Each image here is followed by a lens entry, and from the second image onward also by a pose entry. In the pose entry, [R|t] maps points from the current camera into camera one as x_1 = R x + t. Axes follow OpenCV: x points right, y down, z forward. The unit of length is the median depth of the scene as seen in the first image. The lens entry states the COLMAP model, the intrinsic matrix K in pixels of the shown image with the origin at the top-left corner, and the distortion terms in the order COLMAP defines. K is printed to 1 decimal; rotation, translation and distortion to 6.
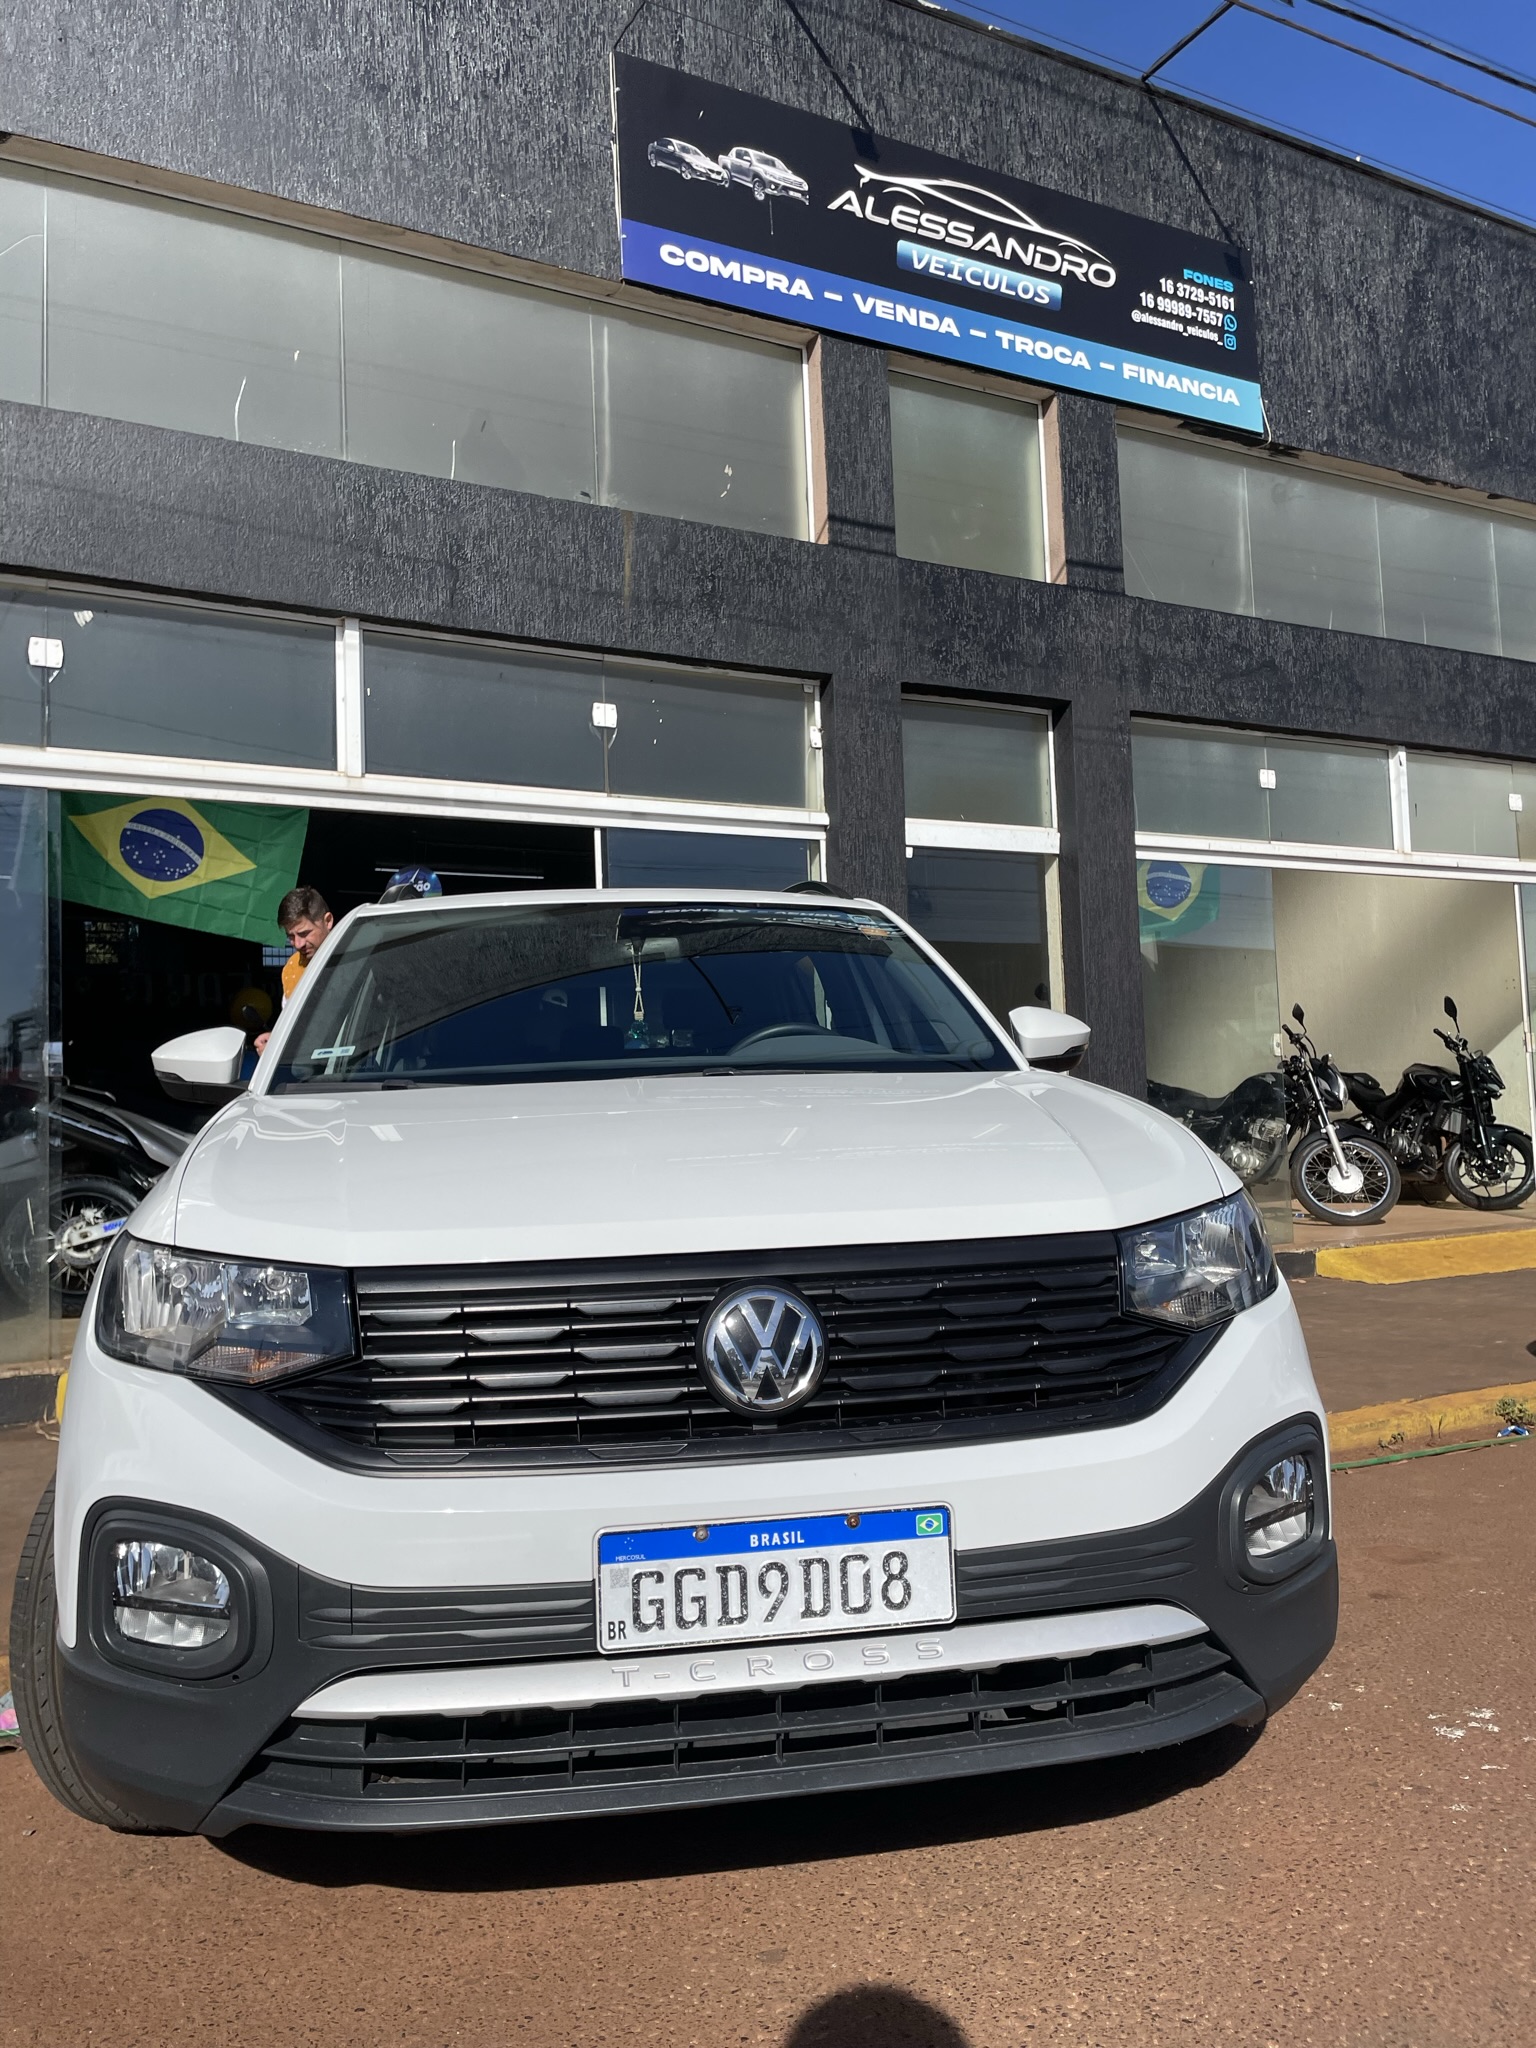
lens RADIAL K [[1530.9, 0, 769.2], [0, 1530.9, 998.3], [0, 0, 1]] dist [0.092050, -0.117974]
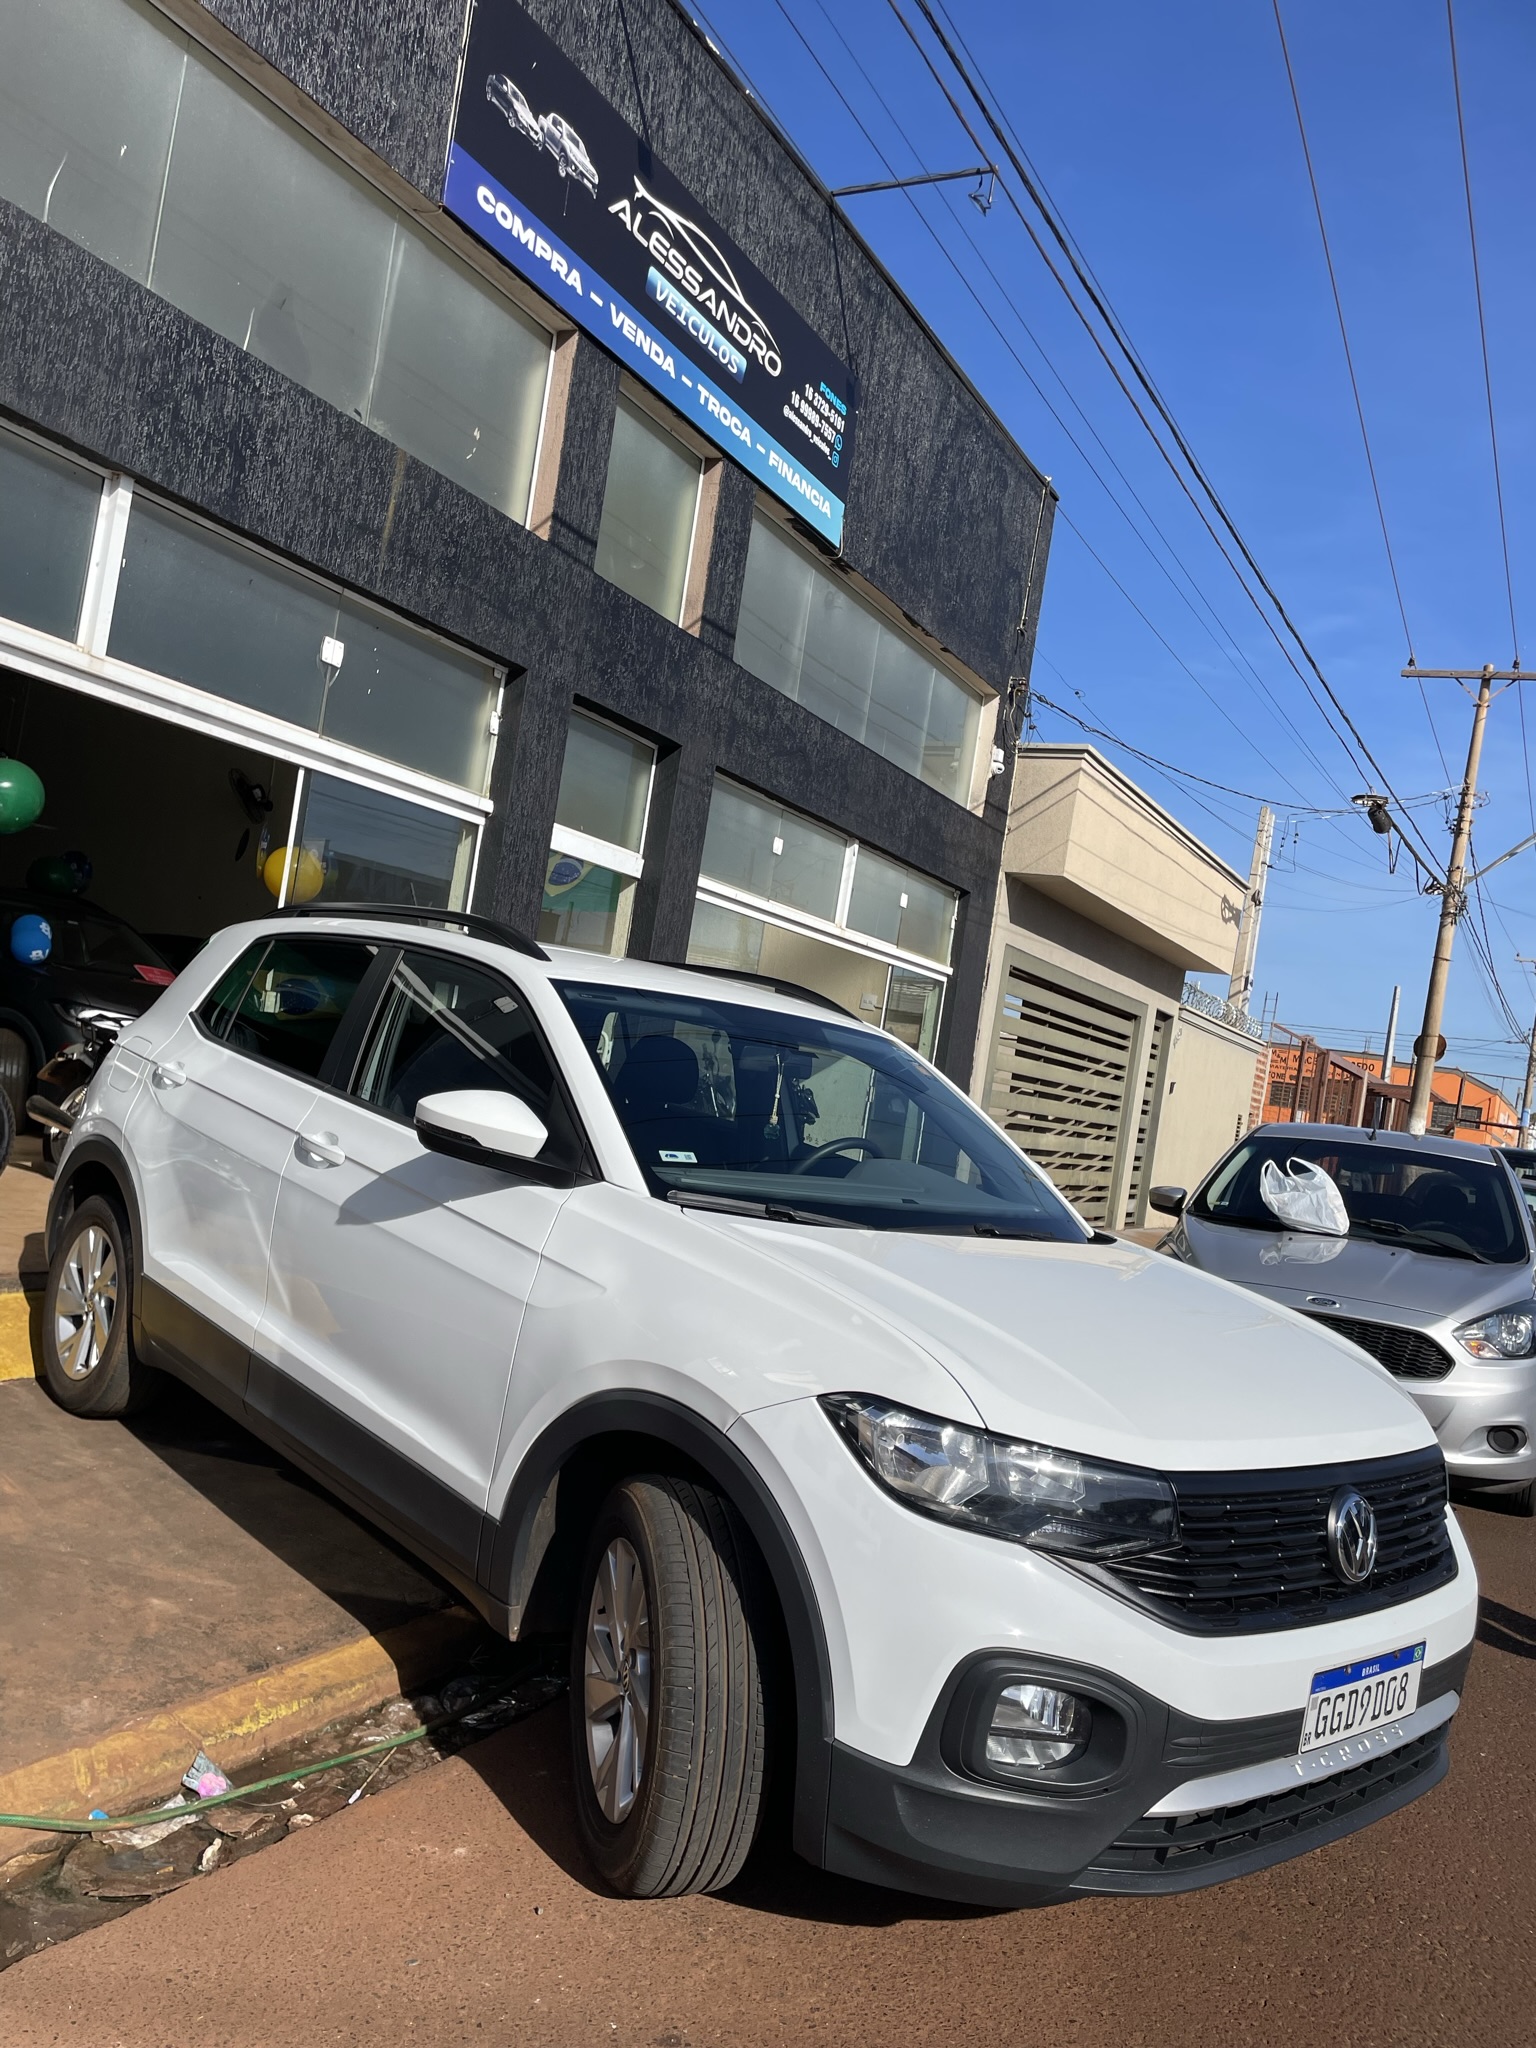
lens RADIAL K [[1517.8, 0, 751.5], [0, 1517.8, 1026.2], [0, 0, 1]] dist [0.081303, -0.094399]
pose [[0.831208, 0.182869, 0.525026, -0.324228], [-0.225454, 0.974094, 0.017651, -0.032505], [-0.508197, -0.133041, 0.850903, 0.034309]]
